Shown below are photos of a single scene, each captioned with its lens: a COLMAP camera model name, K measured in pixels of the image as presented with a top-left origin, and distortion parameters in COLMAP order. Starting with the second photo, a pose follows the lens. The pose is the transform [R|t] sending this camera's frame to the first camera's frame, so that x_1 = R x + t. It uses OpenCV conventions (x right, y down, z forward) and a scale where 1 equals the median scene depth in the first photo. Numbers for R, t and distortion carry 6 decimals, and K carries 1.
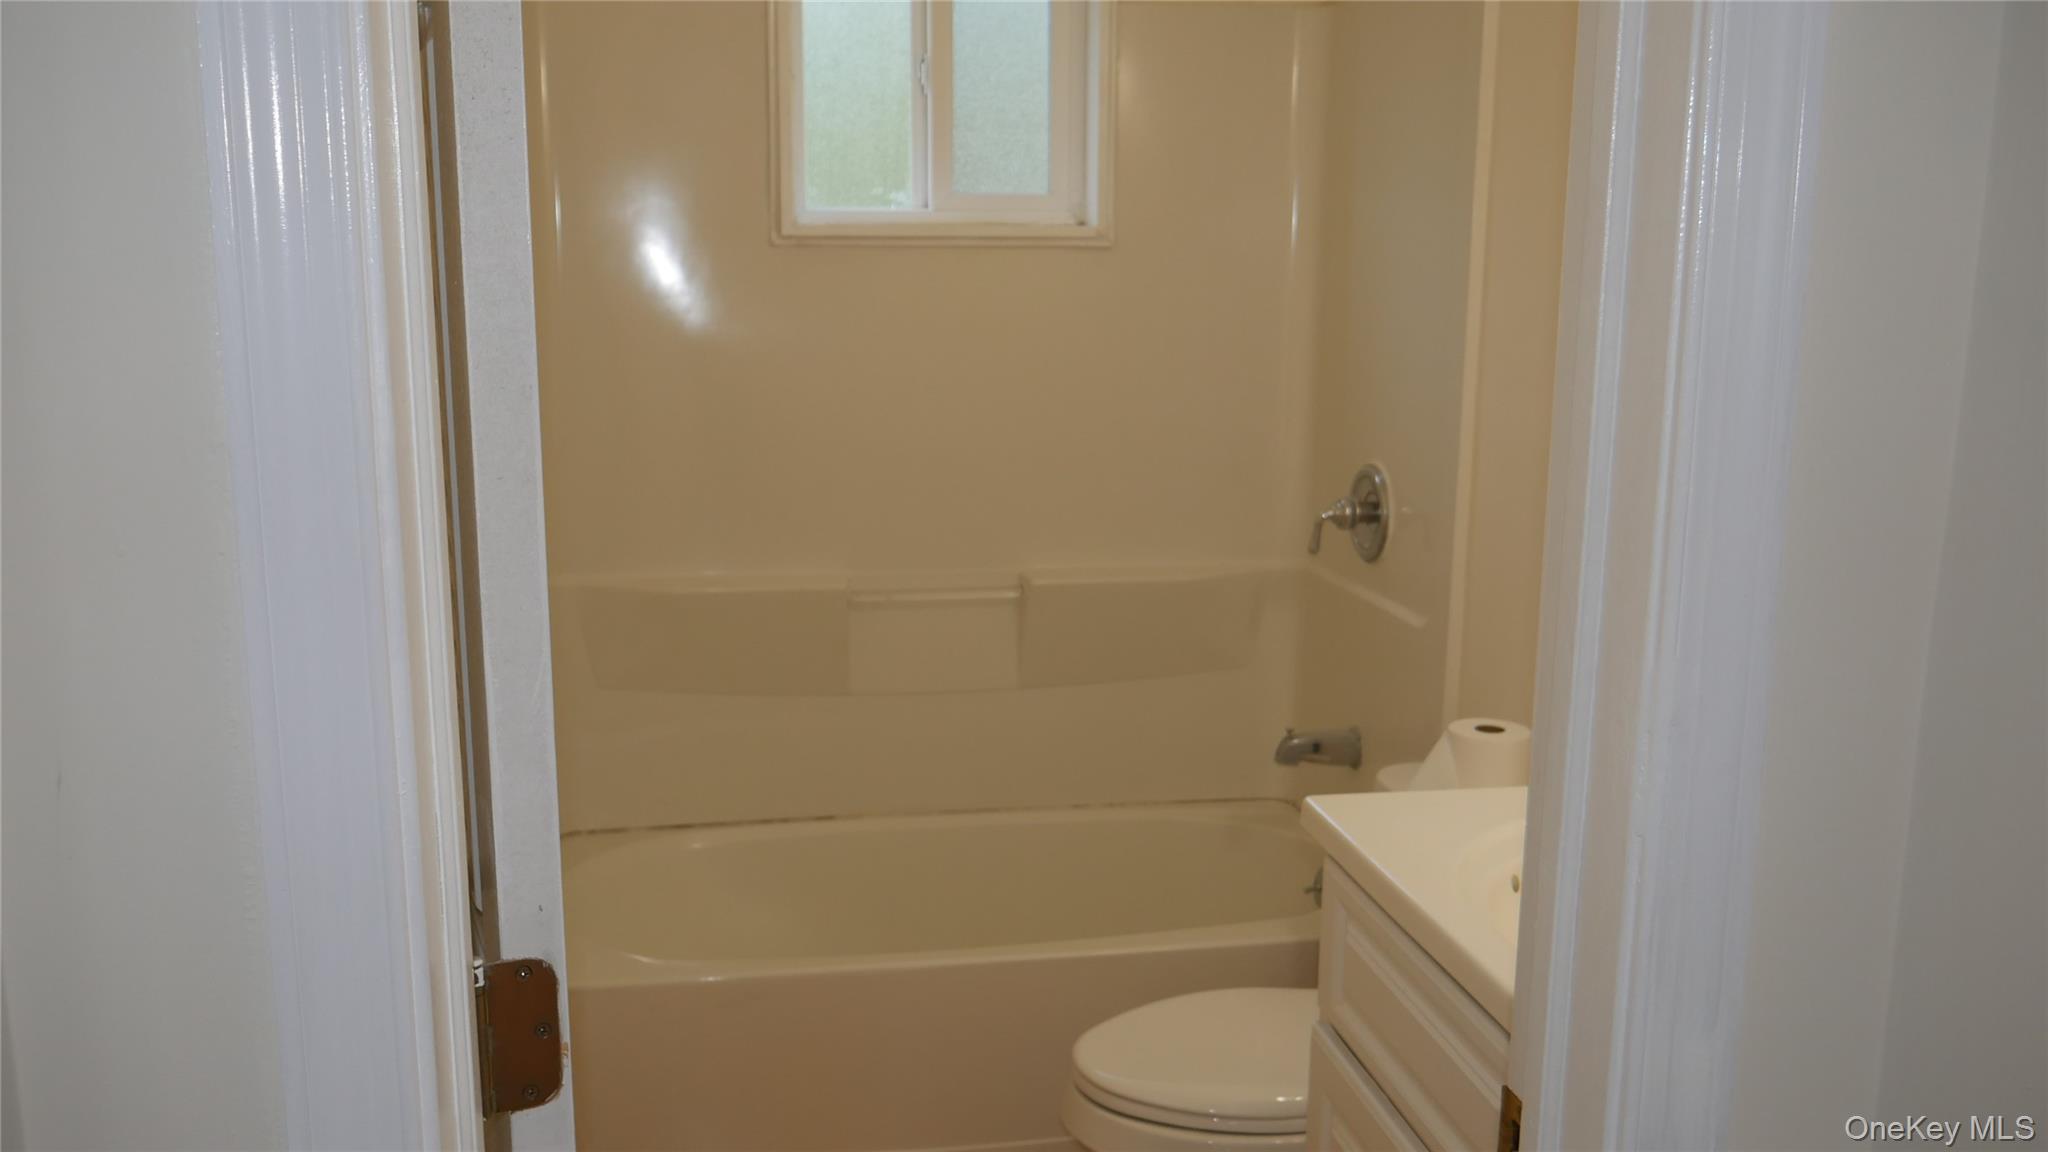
lens RADIAL K [[1750.1, 0, 1032.0], [0, 1750.1, 559.4], [0, 0, 1]] dist [-0.003758, -0.004937]
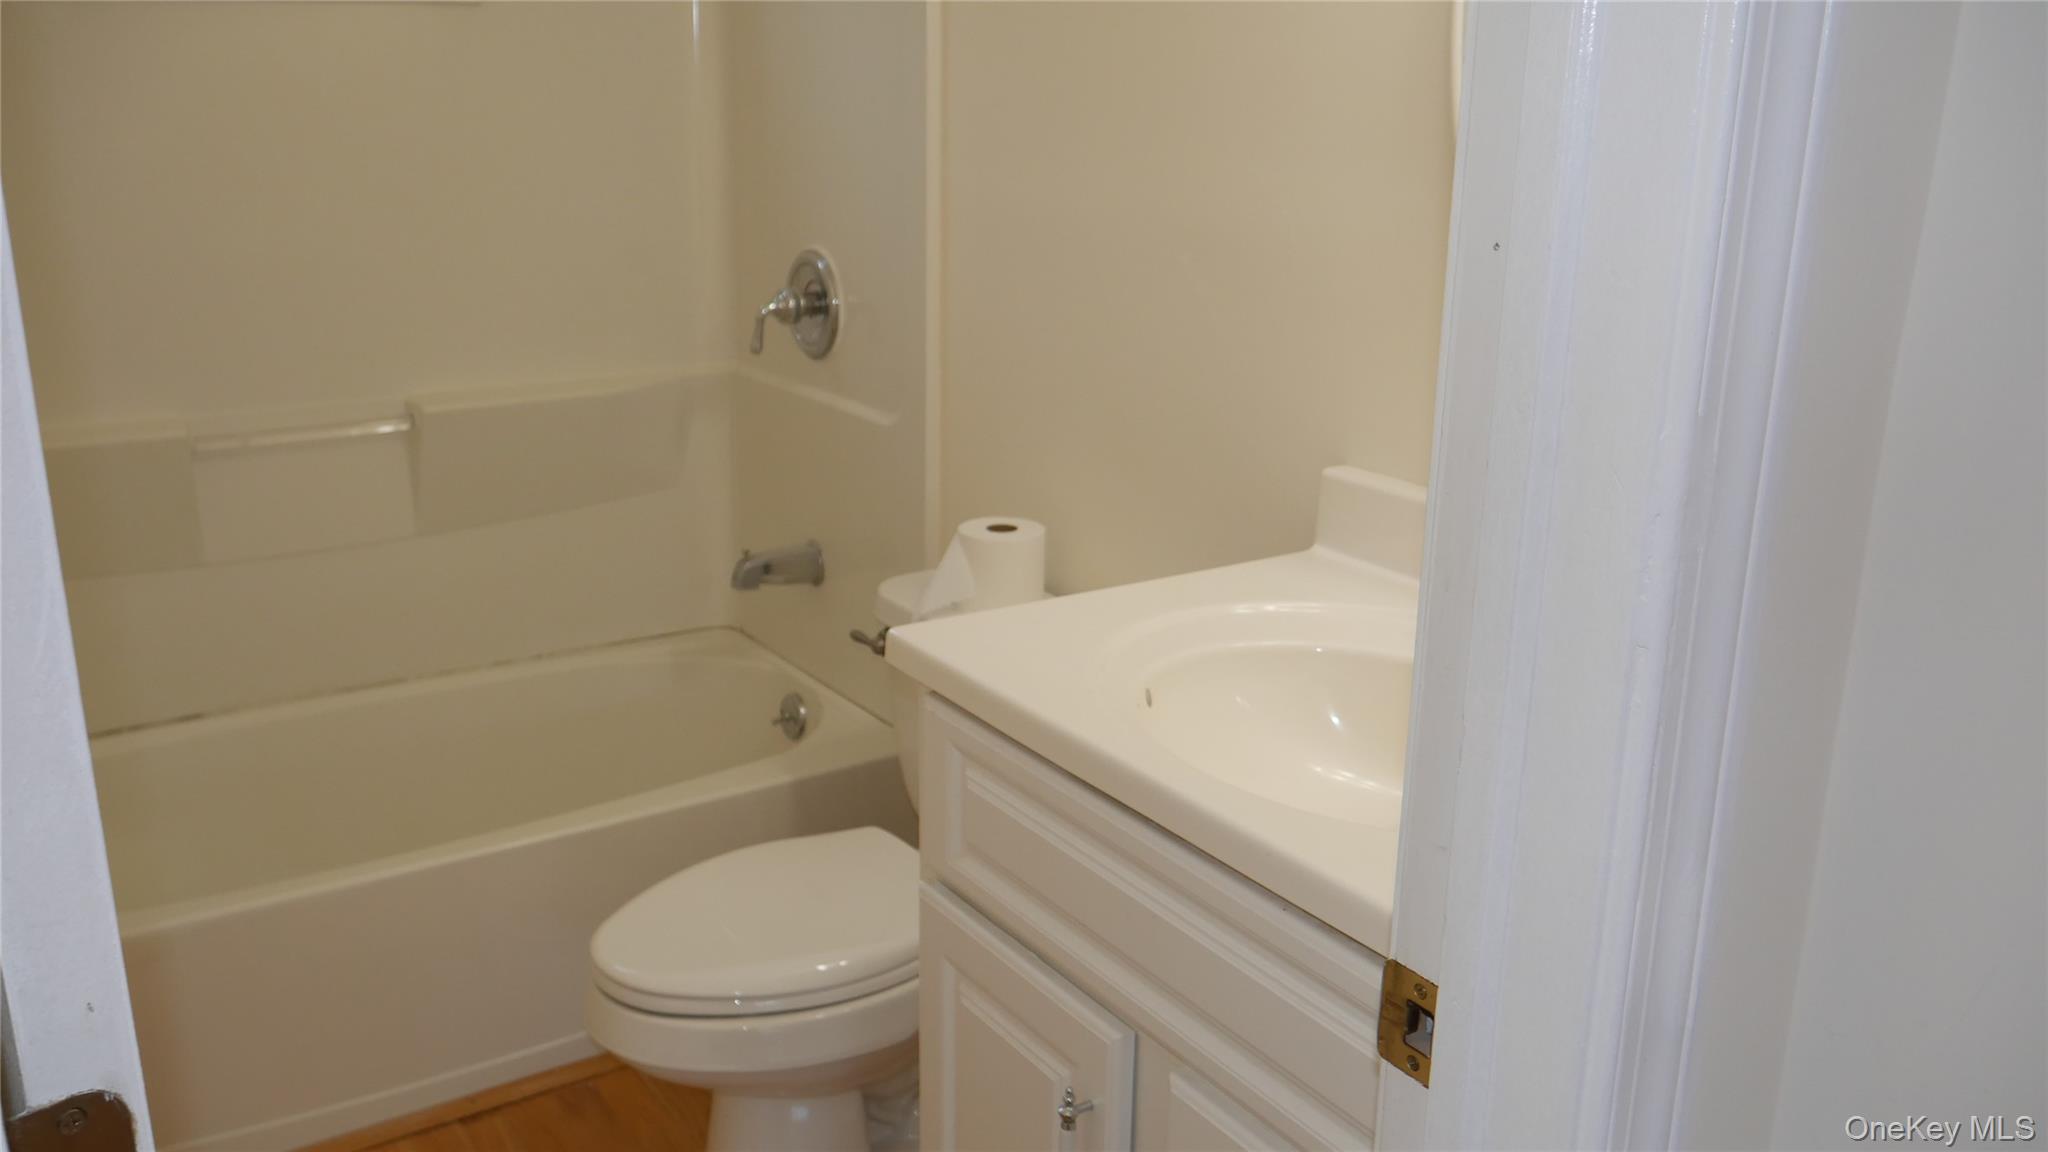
lens RADIAL K [[1742.8, 0, 1019.7], [0, 1742.8, 594.0], [0, 0, 1]] dist [-0.029021, 0.021462]
pose [[0.920440, -0.114308, 0.373795, -0.062163], [0.065444, 0.987853, 0.140939, 0.001619], [-0.385365, -0.105263, 0.916741, 0.119135]]
